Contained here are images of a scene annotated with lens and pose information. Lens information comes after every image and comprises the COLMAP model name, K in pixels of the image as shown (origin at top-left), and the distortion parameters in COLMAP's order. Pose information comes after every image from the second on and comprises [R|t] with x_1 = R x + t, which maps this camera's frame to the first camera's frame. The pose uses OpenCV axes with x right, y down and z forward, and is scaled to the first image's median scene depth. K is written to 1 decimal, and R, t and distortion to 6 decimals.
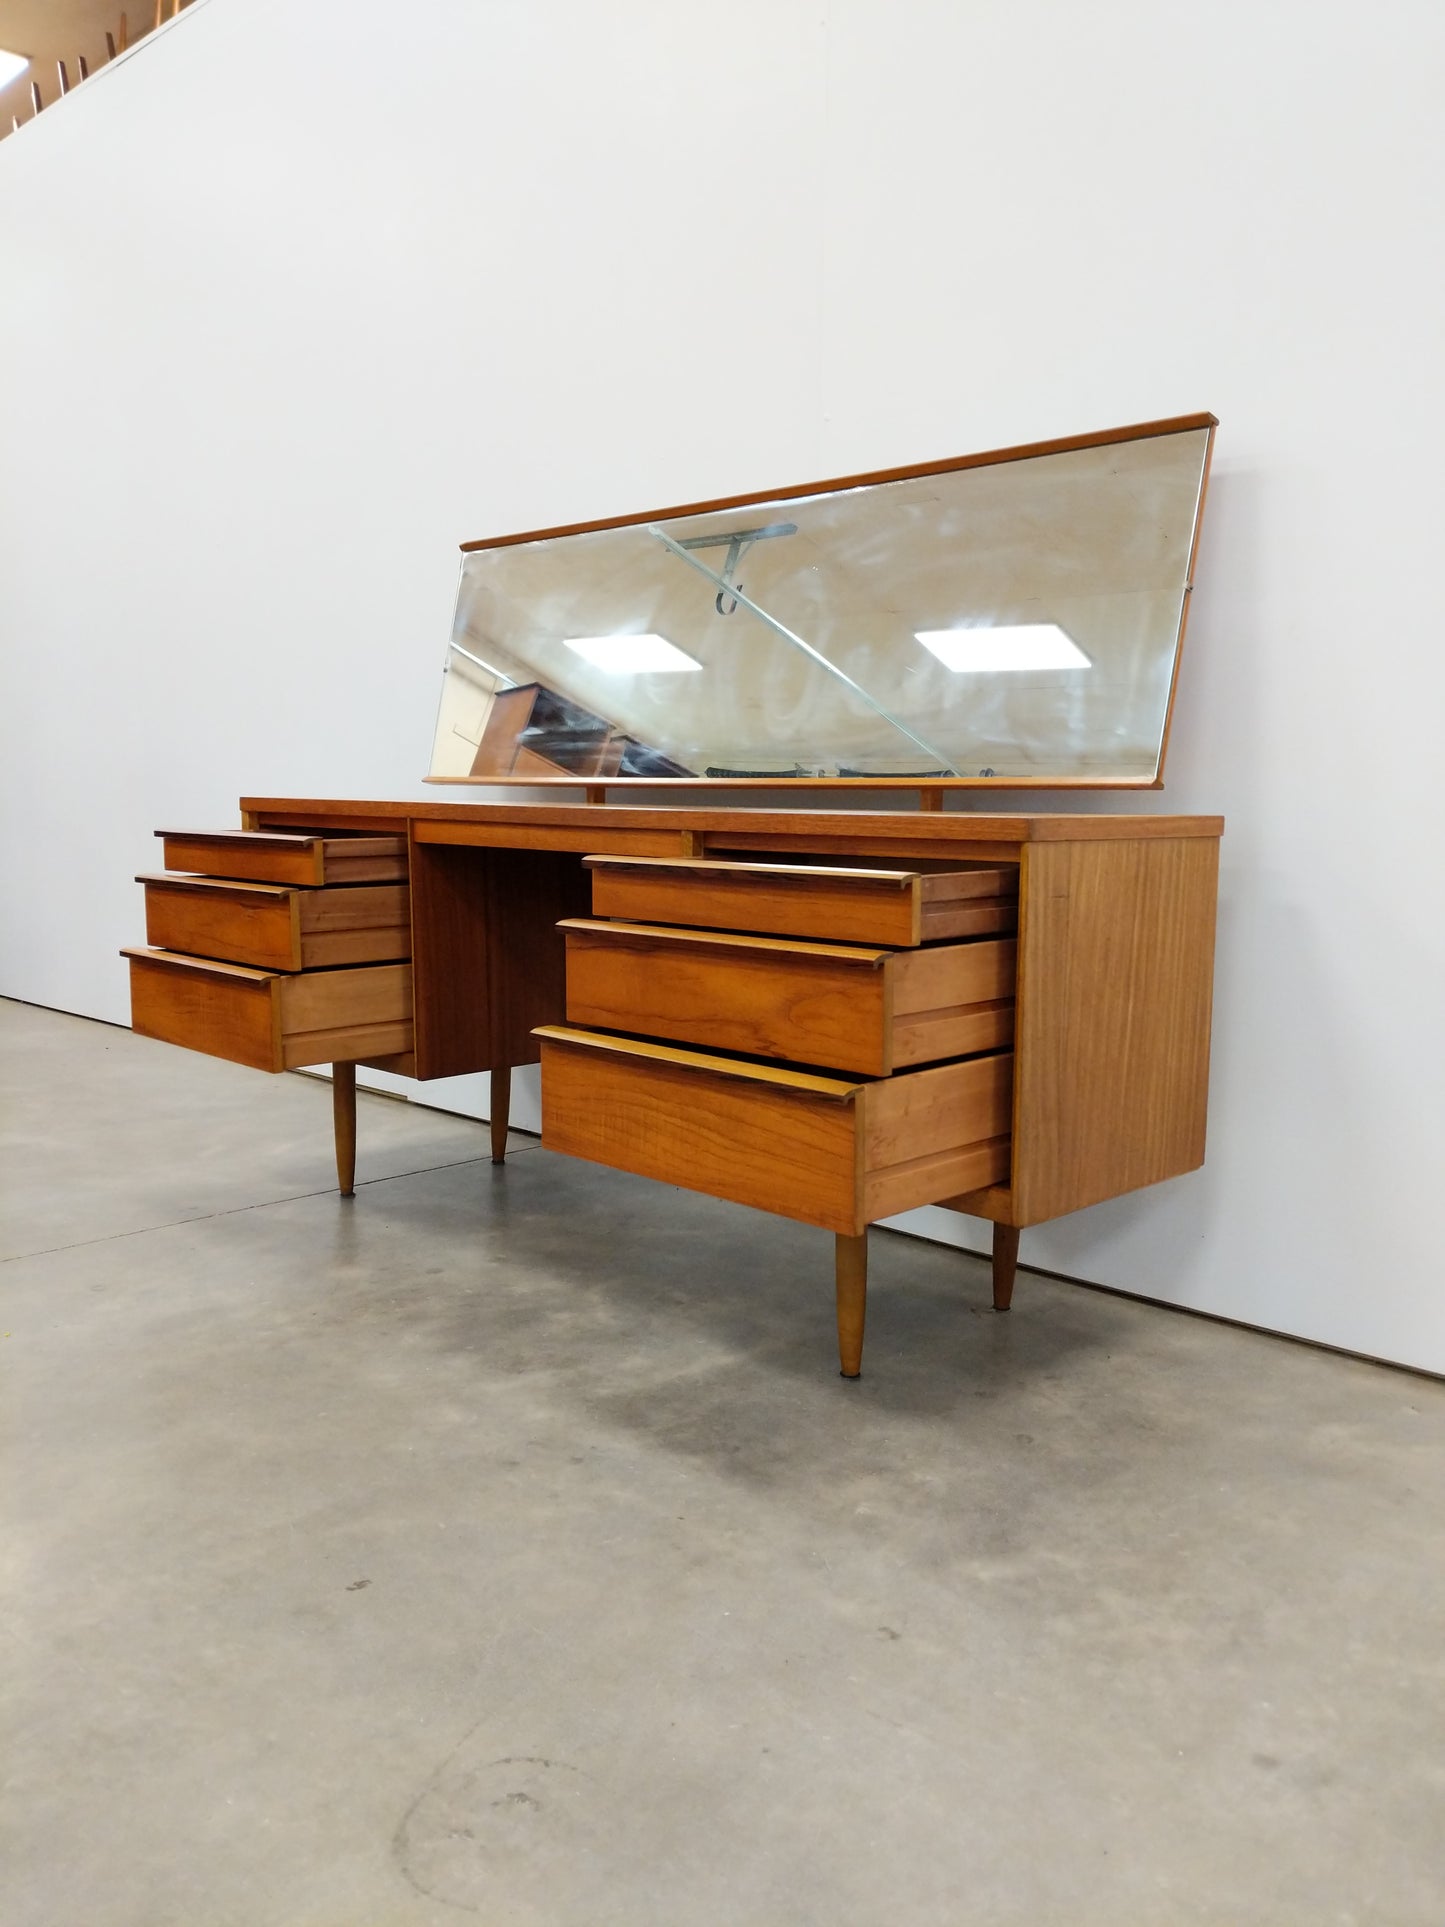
lens RADIAL K [[1564.9, 0, 729.7], [0, 1564.9, 934.4], [0, 0, 1]] dist [0.045122, -0.089186]
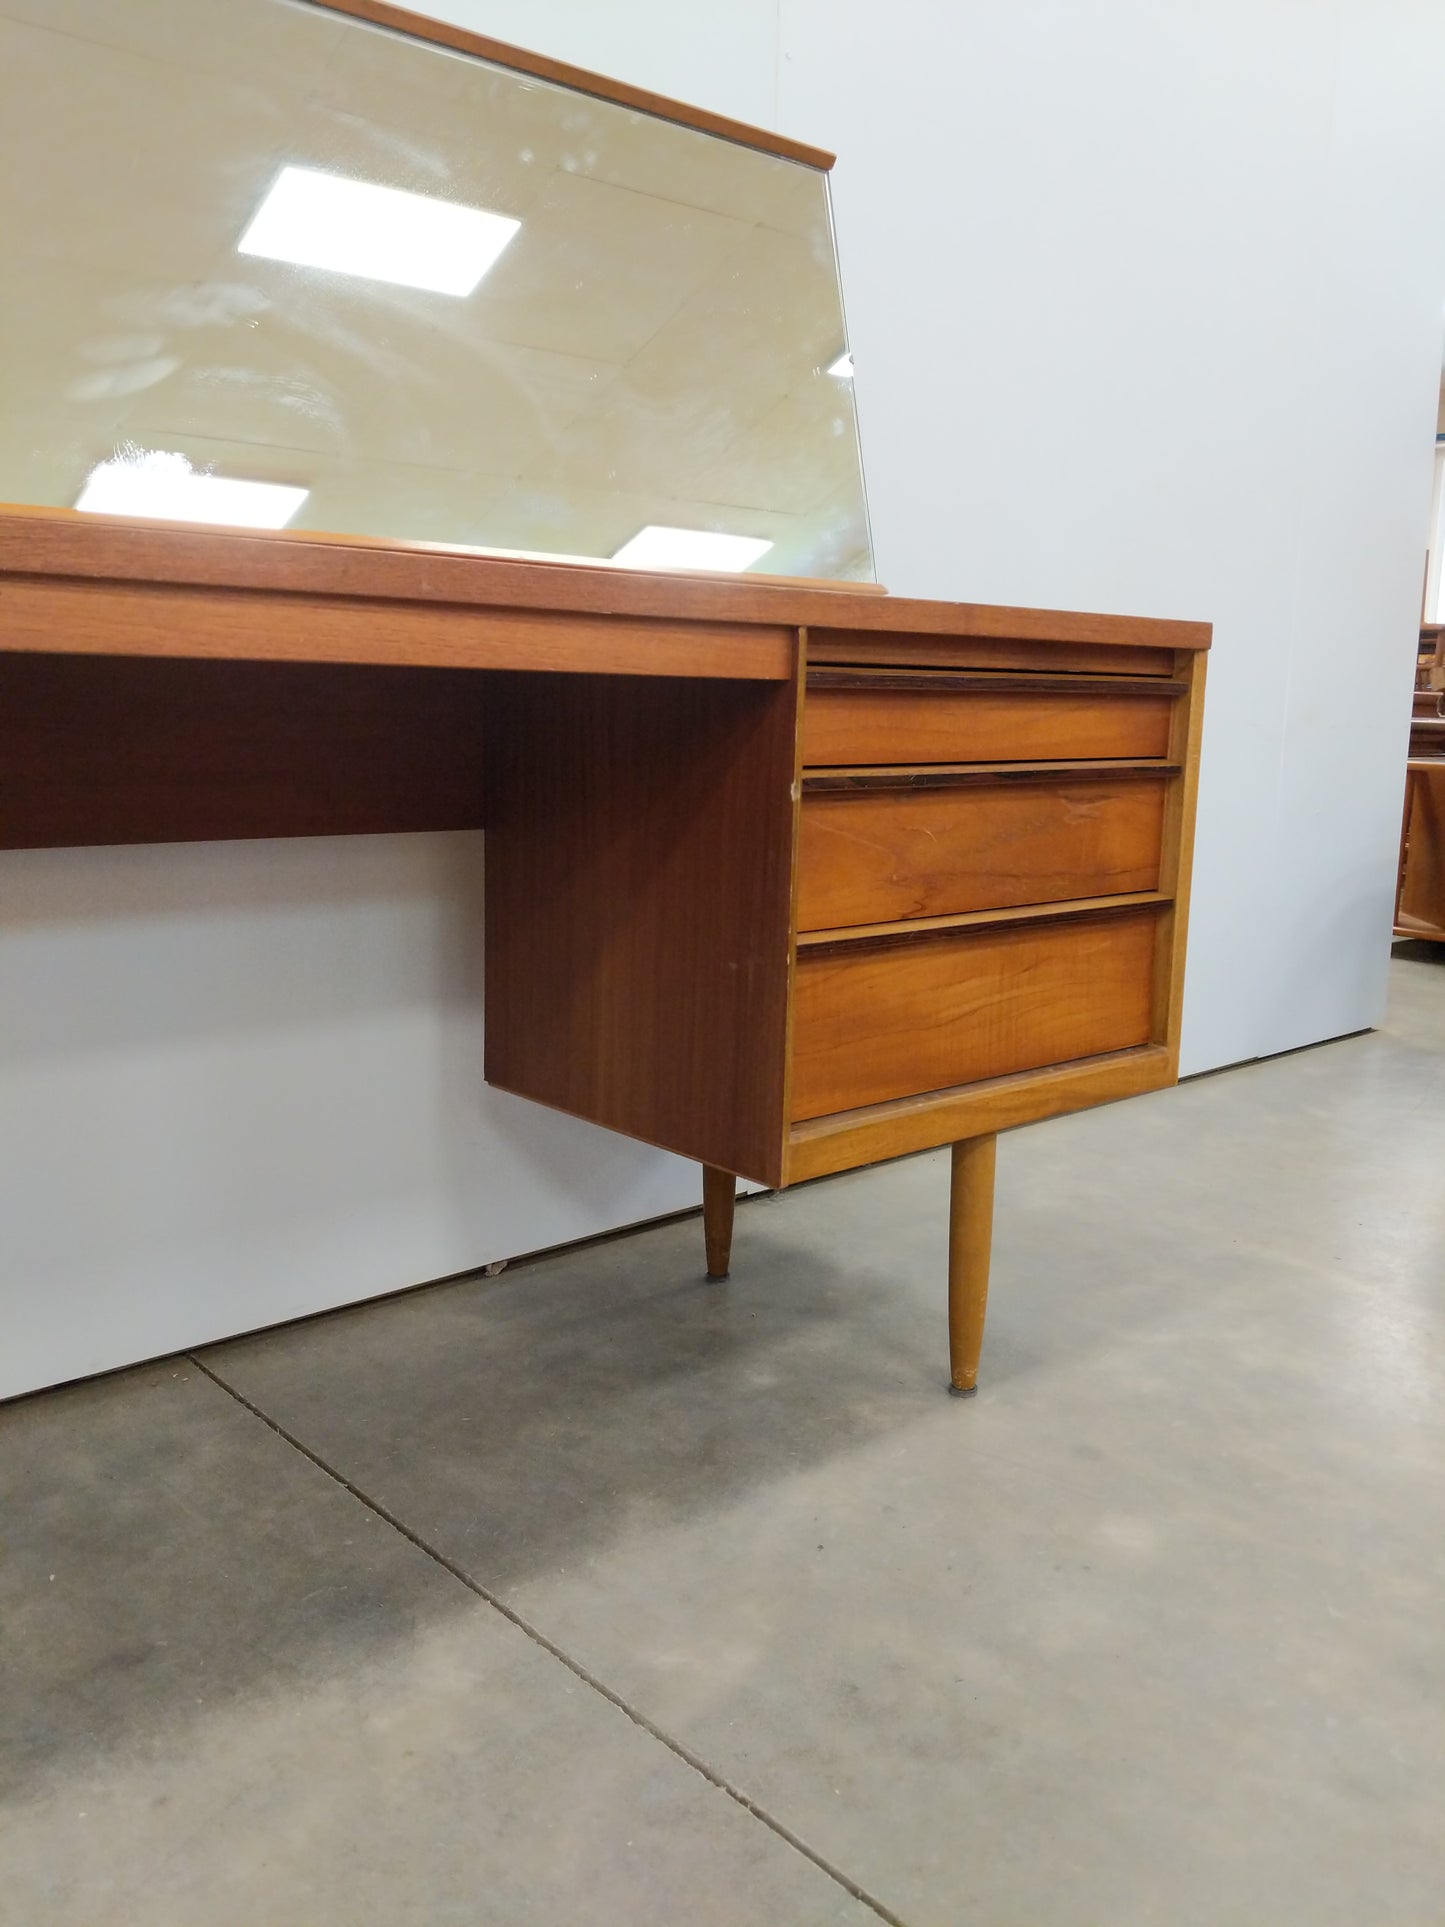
lens RADIAL K [[1564.9, 0, 729.7], [0, 1564.9, 934.4], [0, 0, 1]] dist [0.045122, -0.089186]
pose [[0.063651, -0.156064, 0.985694, -0.587875], [0.079897, 0.985323, 0.150846, -0.044867], [-0.994769, 0.069152, 0.075186, 0.982875]]
